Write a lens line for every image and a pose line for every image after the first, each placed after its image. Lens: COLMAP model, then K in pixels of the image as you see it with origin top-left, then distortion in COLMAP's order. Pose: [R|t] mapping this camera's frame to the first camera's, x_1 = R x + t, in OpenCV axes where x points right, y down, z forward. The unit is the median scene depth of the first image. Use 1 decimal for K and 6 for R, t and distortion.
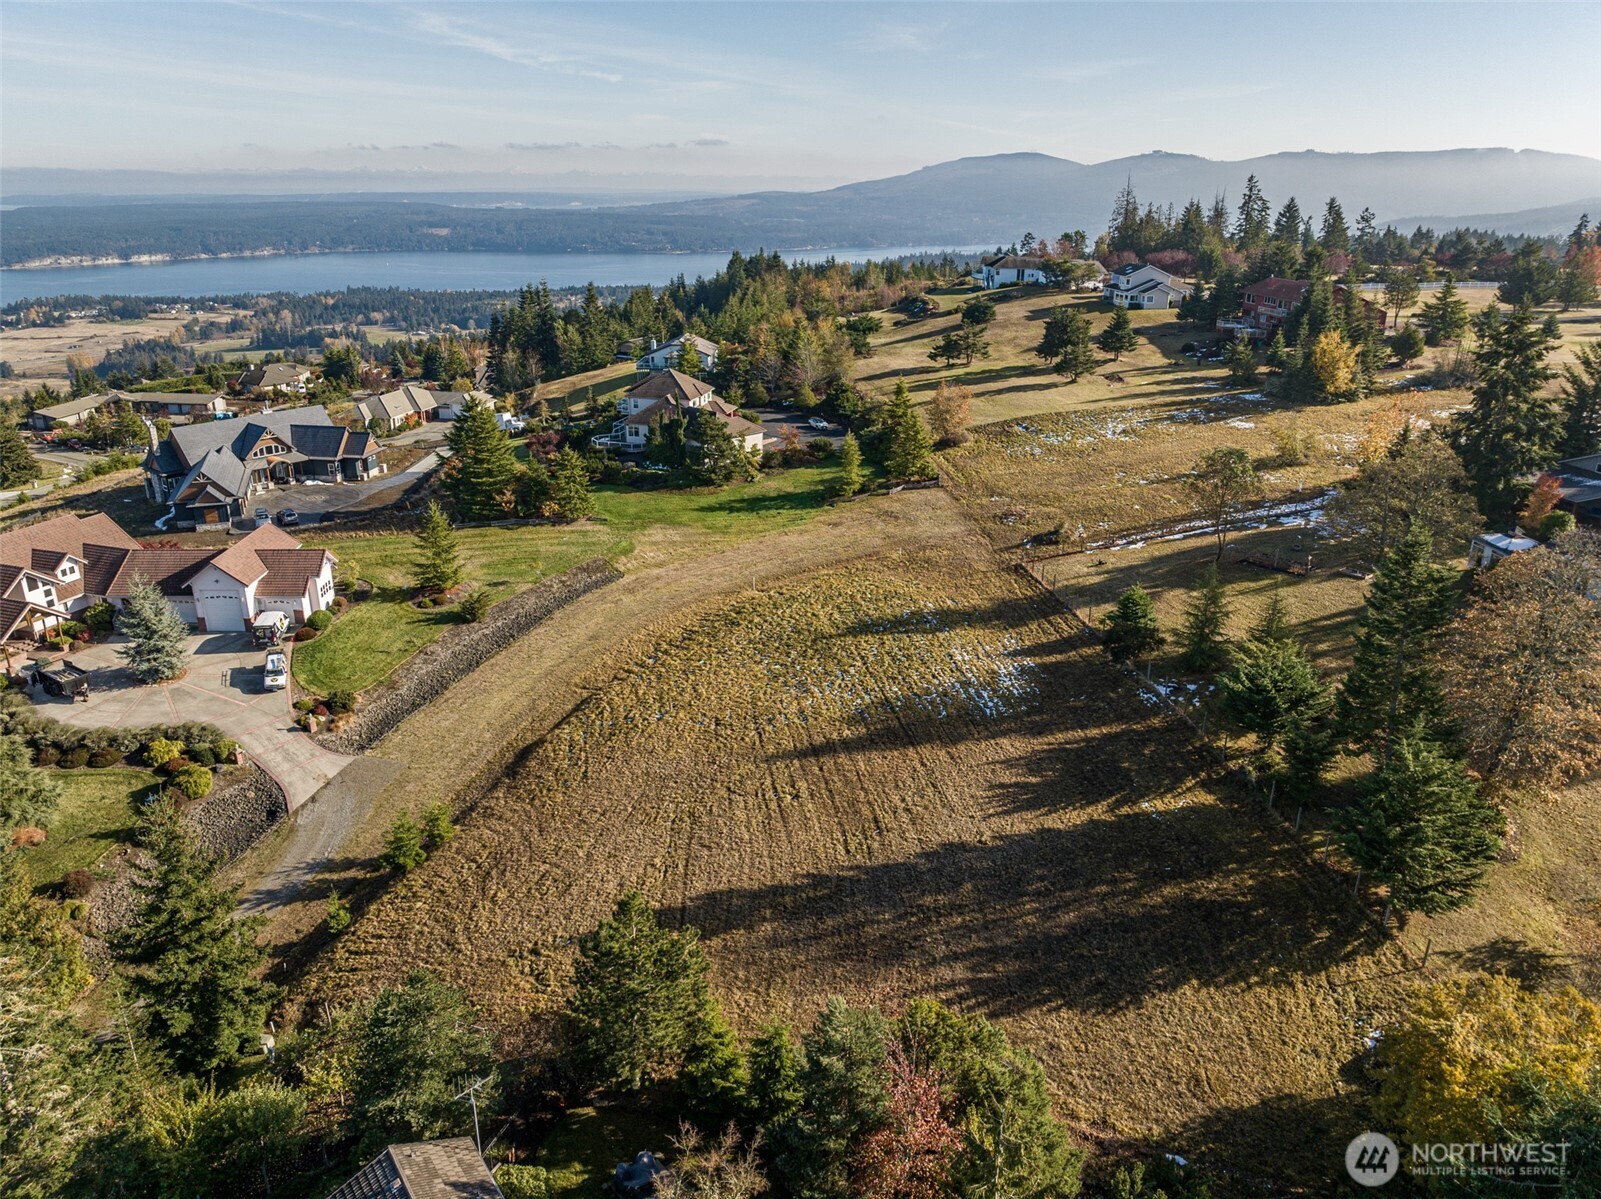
lens RADIAL K [[1132.2, 0, 800.5], [0, 1132.2, 599.5], [0, 0, 1]] dist [-0.041109, 0.031815]
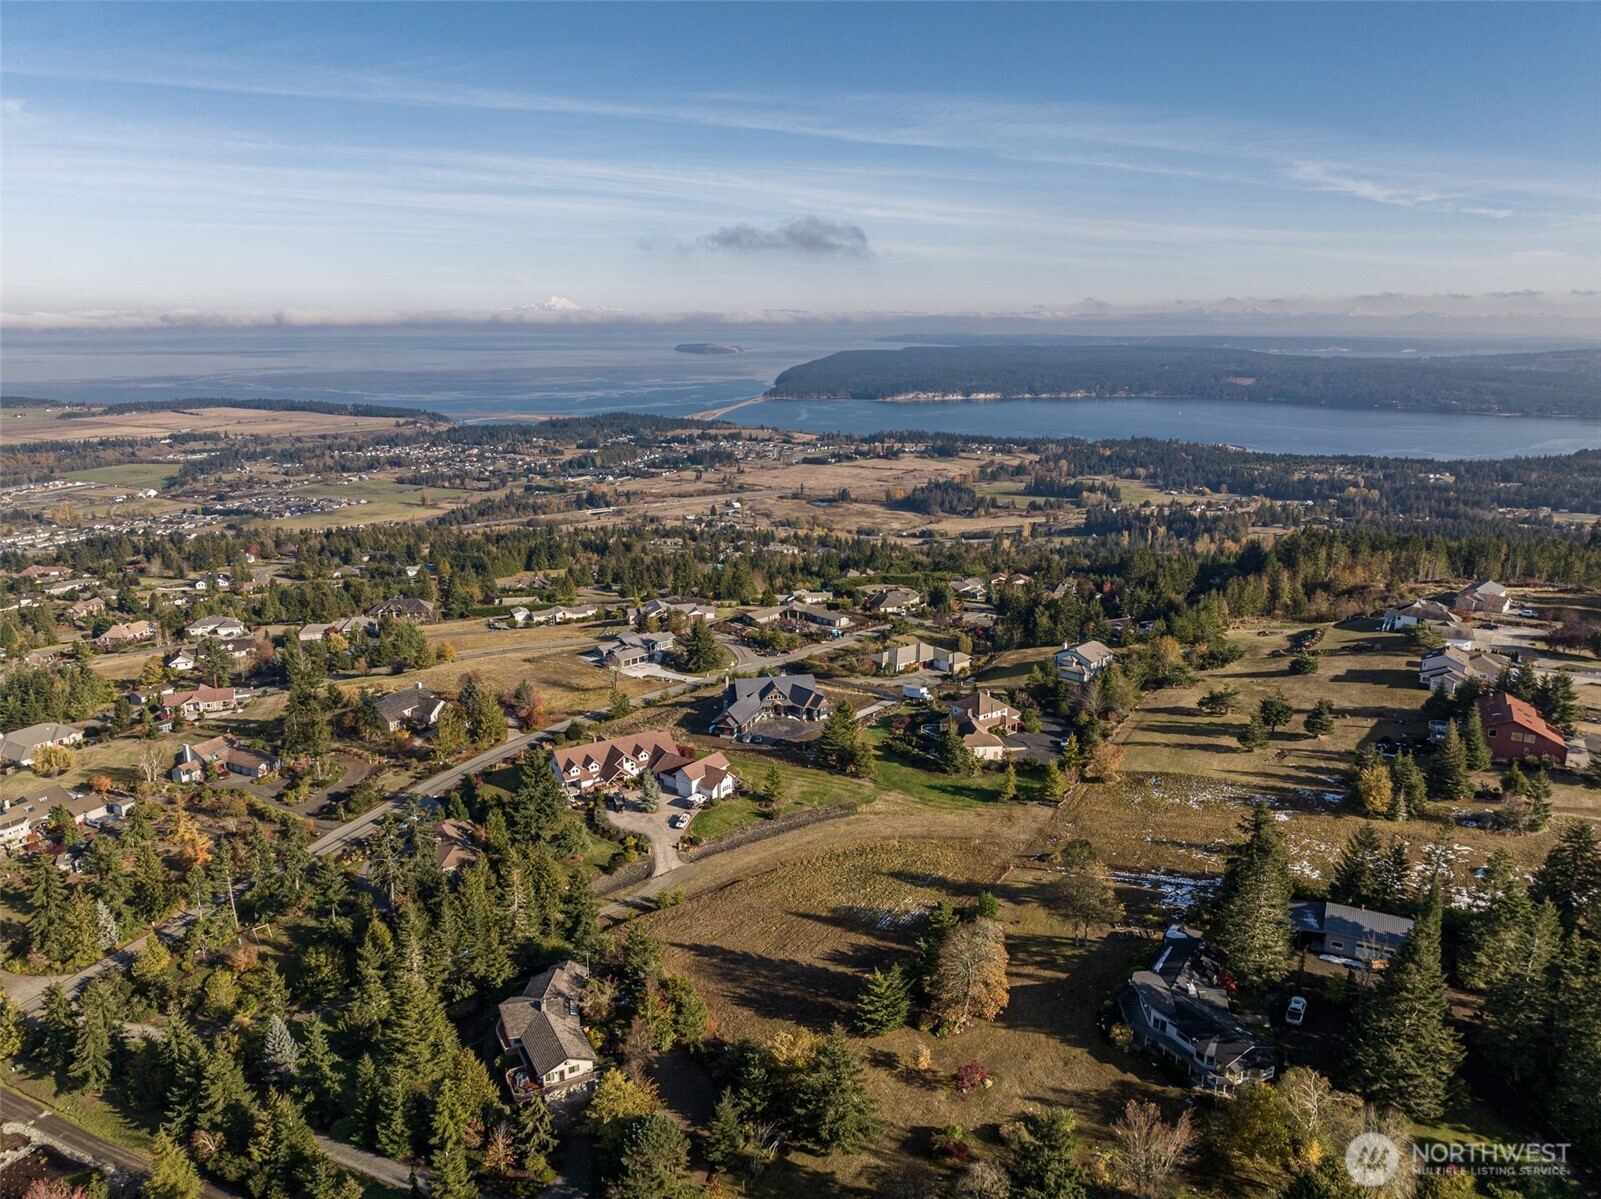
lens RADIAL K [[1125.7, 0, 800.5], [0, 1125.7, 599.5], [0, 0, 1]] dist [-0.027105, 0.013056]
pose [[0.777461, 0.148707, -0.611098, 0.625183], [-0.217031, 0.975395, -0.038758, -0.197817], [0.590298, 0.162760, 0.790606, -0.470455]]
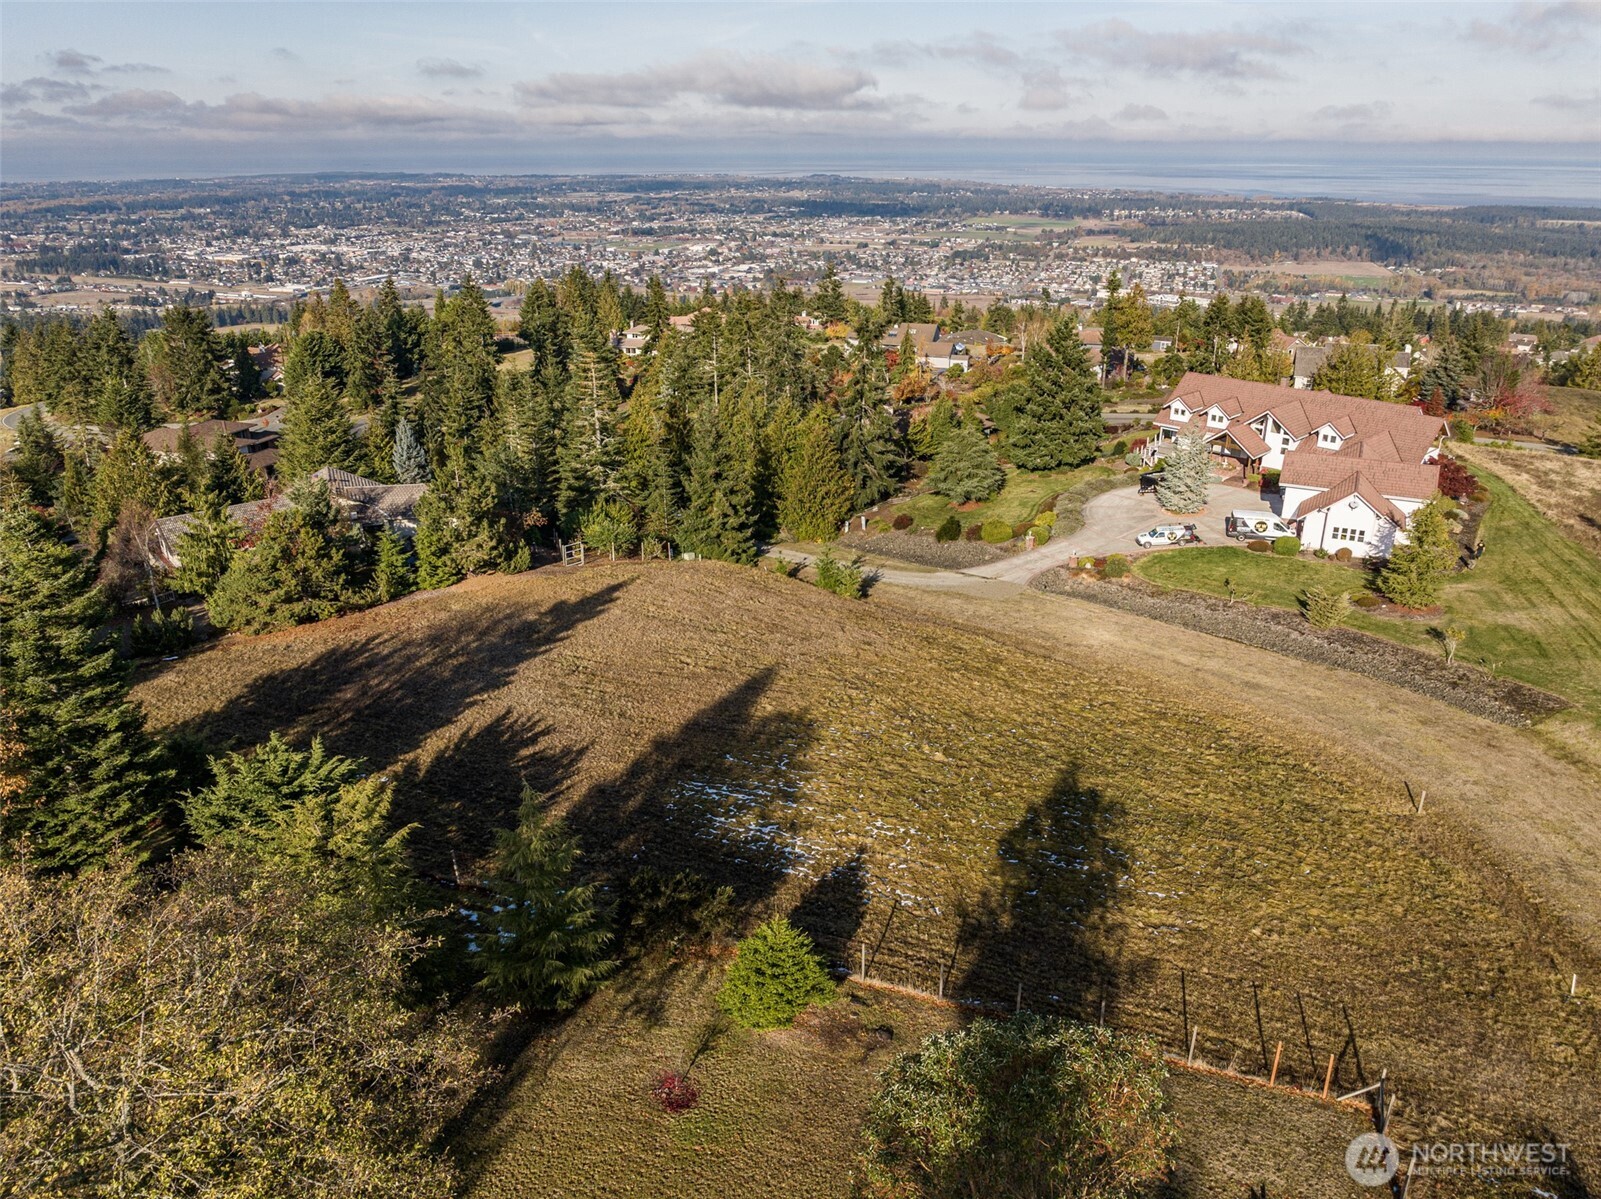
lens RADIAL K [[1136.8, 0, 800.5], [0, 1136.8, 599.5], [0, 0, 1]] dist [-0.028799, 0.014463]
pose [[-0.464597, 0.328173, -0.822467, 0.312254], [-0.309371, 0.810113, 0.498002, -0.166250], [0.829723, 0.485818, -0.274849, 0.553972]]
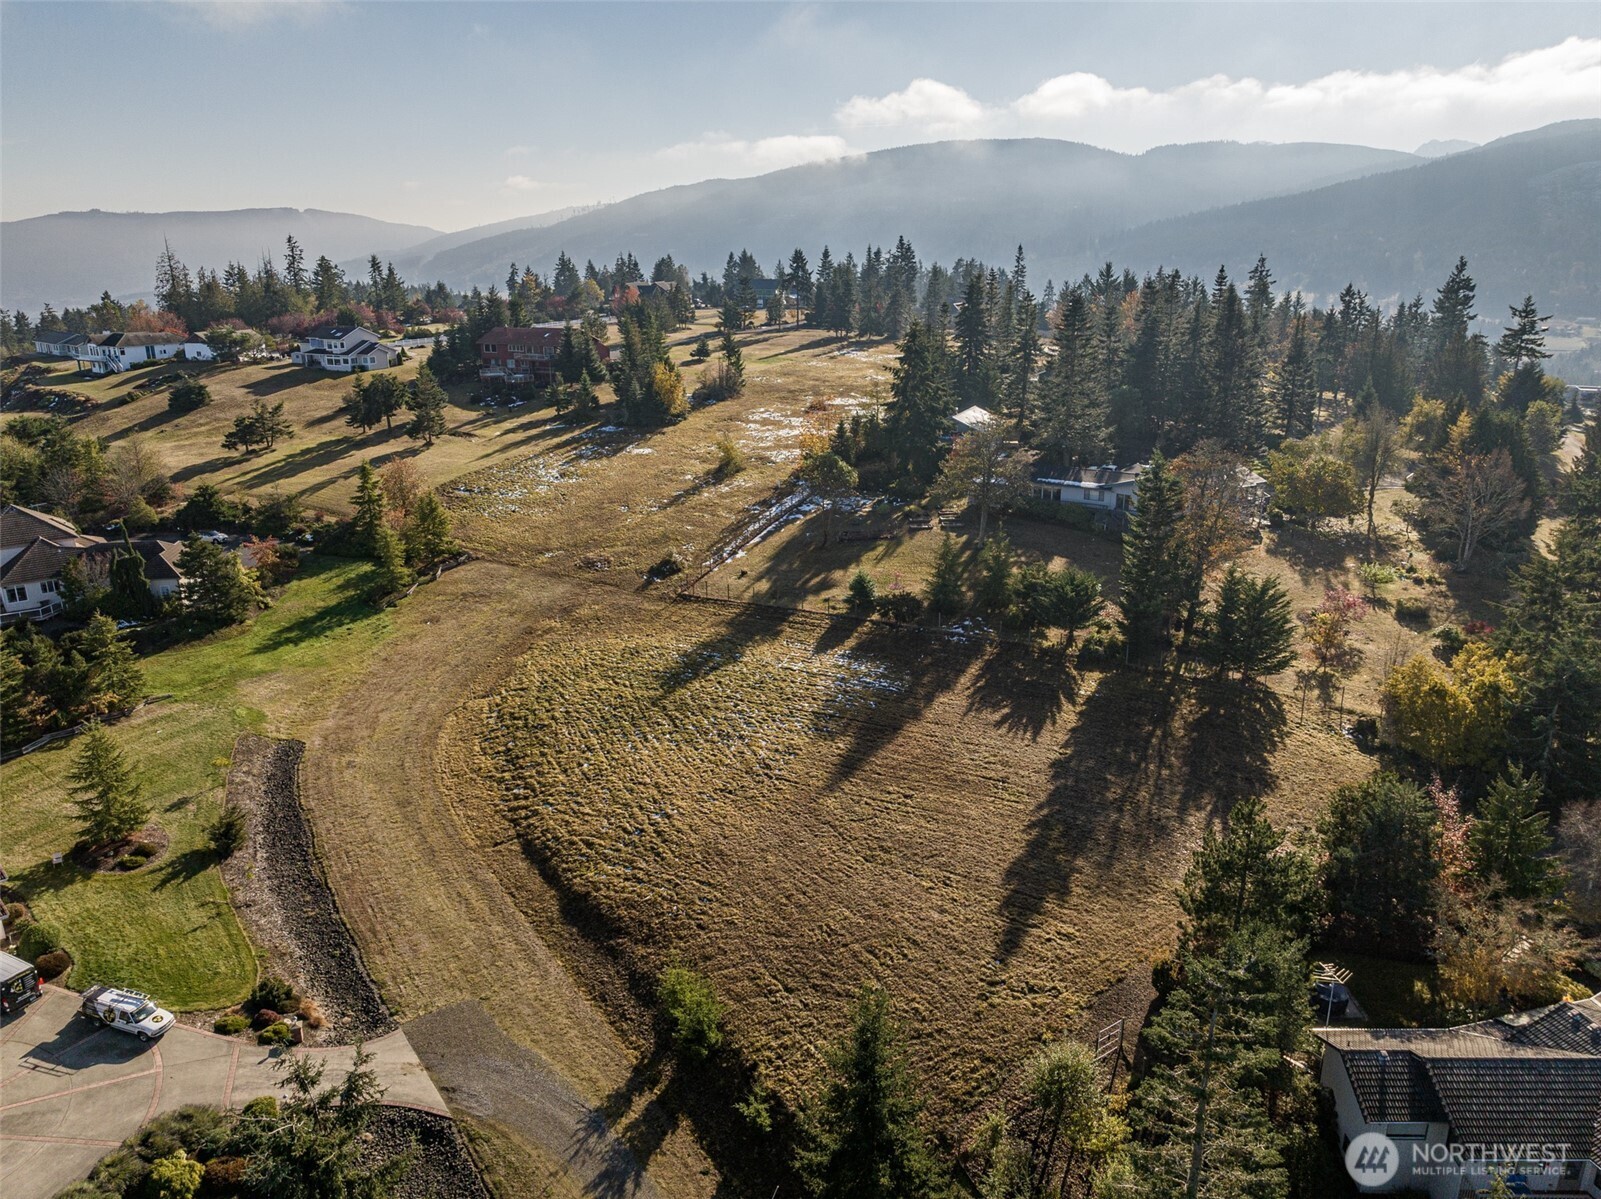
lens RADIAL K [[1154.3, 0, 800.5], [0, 1154.3, 599.5], [0, 0, 1]] dist [-0.025841, 0.011795]
pose [[0.589905, -0.250678, 0.767576, -0.362954], [0.291656, 0.952563, 0.086945, -0.055660], [-0.752960, 0.172579, 0.635034, 0.140558]]
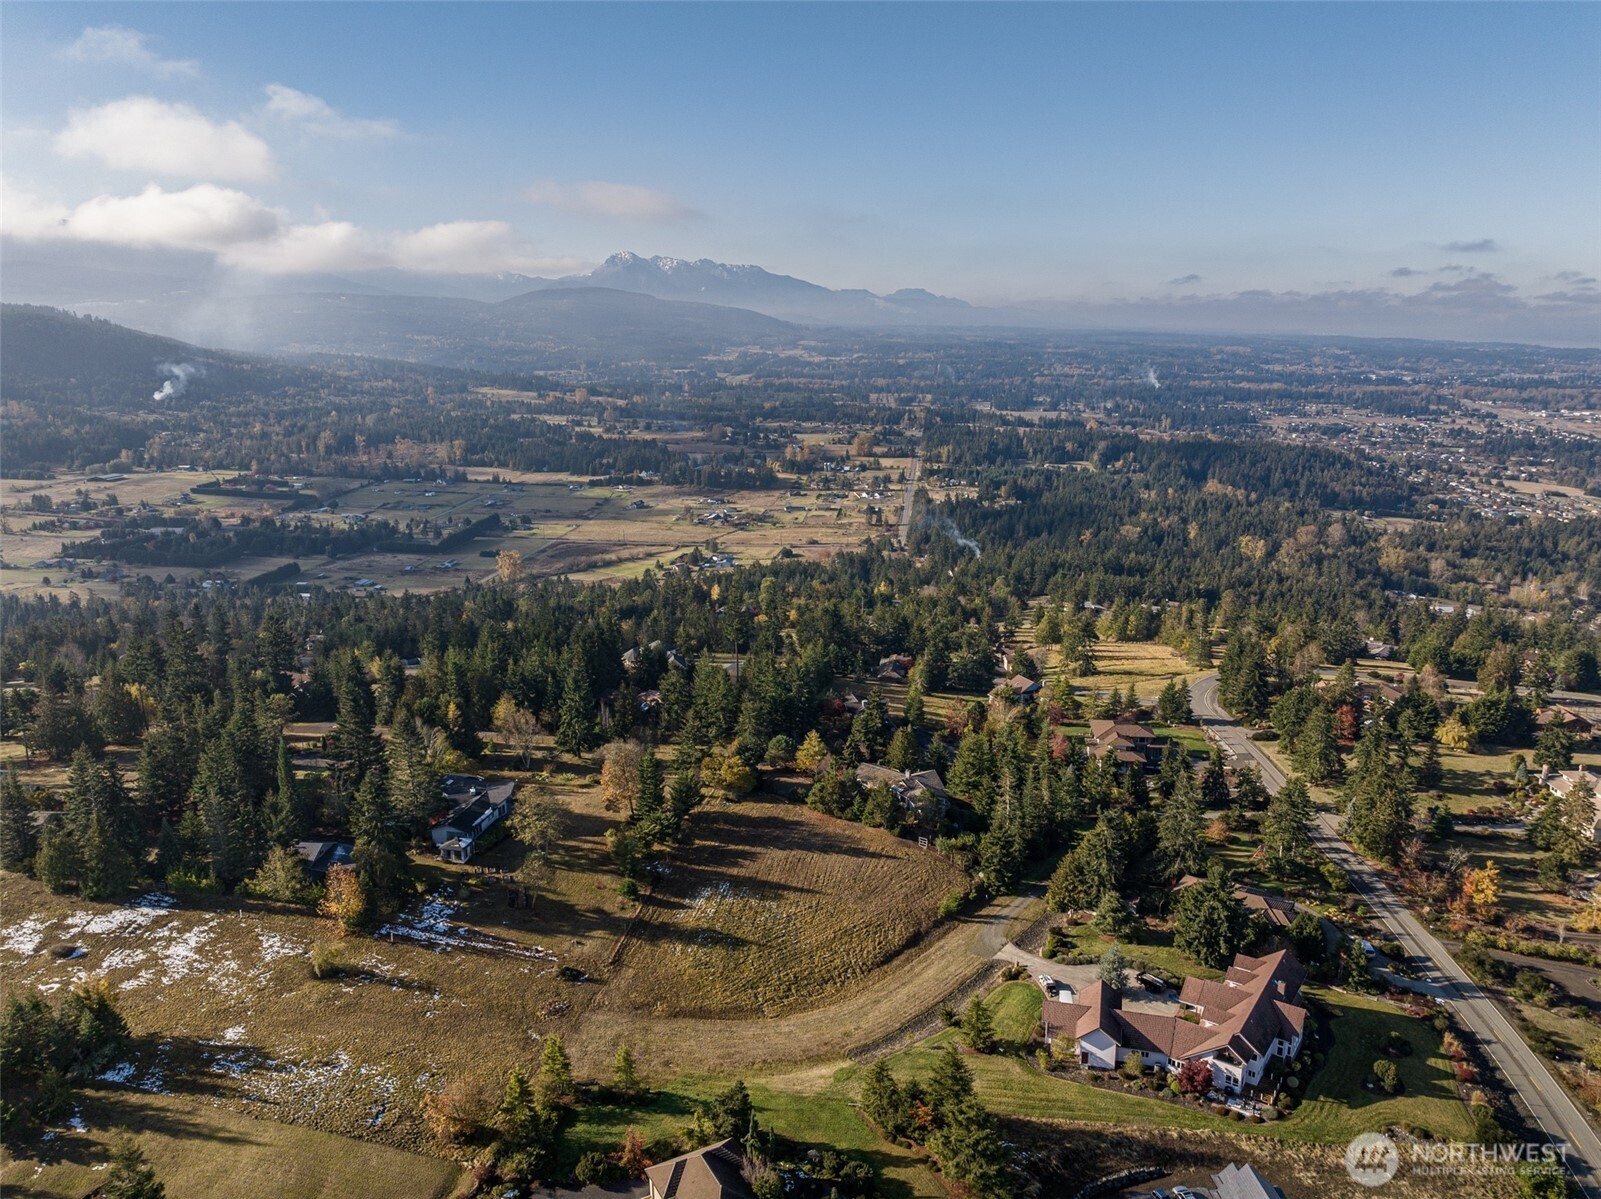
lens RADIAL K [[1154.3, 0, 800.5], [0, 1154.3, 599.5], [0, 0, 1]] dist [-0.025841, 0.011795]
pose [[-0.956592, -0.068297, 0.283316, -0.305279], [0.103335, 0.829500, 0.548864, -0.830127], [-0.272497, 0.554316, -0.786435, 1.207521]]
